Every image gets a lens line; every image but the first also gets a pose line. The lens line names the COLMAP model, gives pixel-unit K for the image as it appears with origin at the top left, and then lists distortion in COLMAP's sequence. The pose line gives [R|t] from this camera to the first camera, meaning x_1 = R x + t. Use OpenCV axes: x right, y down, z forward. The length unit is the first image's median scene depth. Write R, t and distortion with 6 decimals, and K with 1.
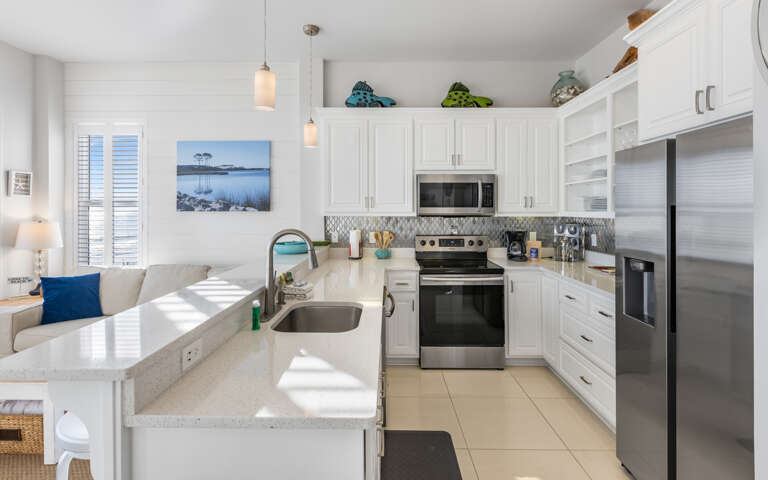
lens RADIAL K [[357.1, 0, 383.7], [0, 357.1, 210.7], [0, 0, 1]] dist [0.010542, -0.000032]
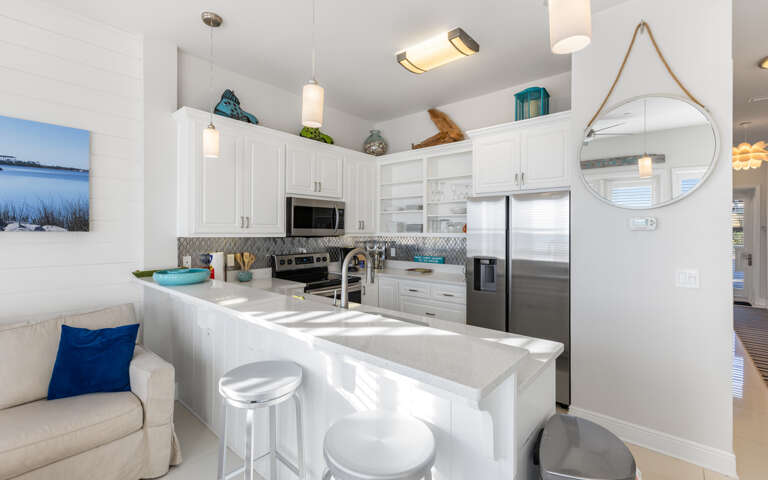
lens RADIAL K [[344.5, 0, 381.8], [0, 344.5, 231.3], [0, 0, 1]] dist [0.000711, -0.000021]
pose [[0.644173, 0.003659, 0.764871, -0.466824], [-0.004079, 0.999991, -0.001348, -0.000206], [-0.764869, -0.002251, 0.644182, 0.129251]]
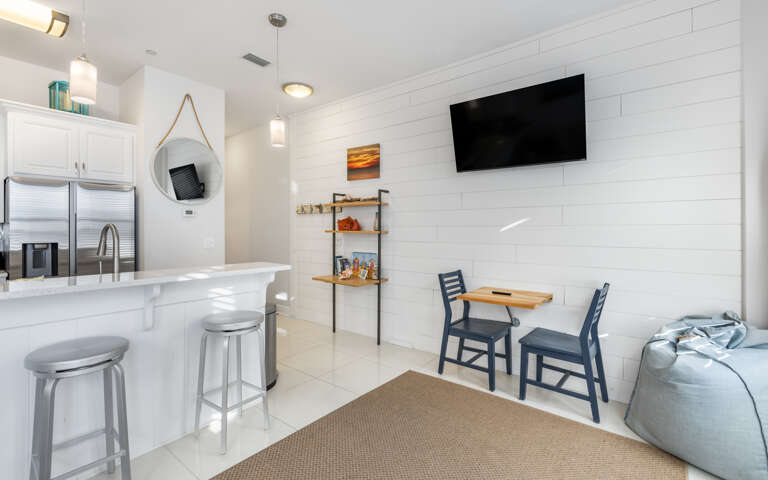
lens RADIAL K [[344.5, 0, 381.8], [0, 344.5, 231.3], [0, 0, 1]] dist [0.000711, -0.000021]
pose [[-0.786591, -0.003411, 0.617466, -0.797333], [-0.001295, 0.999992, 0.003874, 0.033427], [-0.617474, 0.002247, -0.786588, 0.623659]]
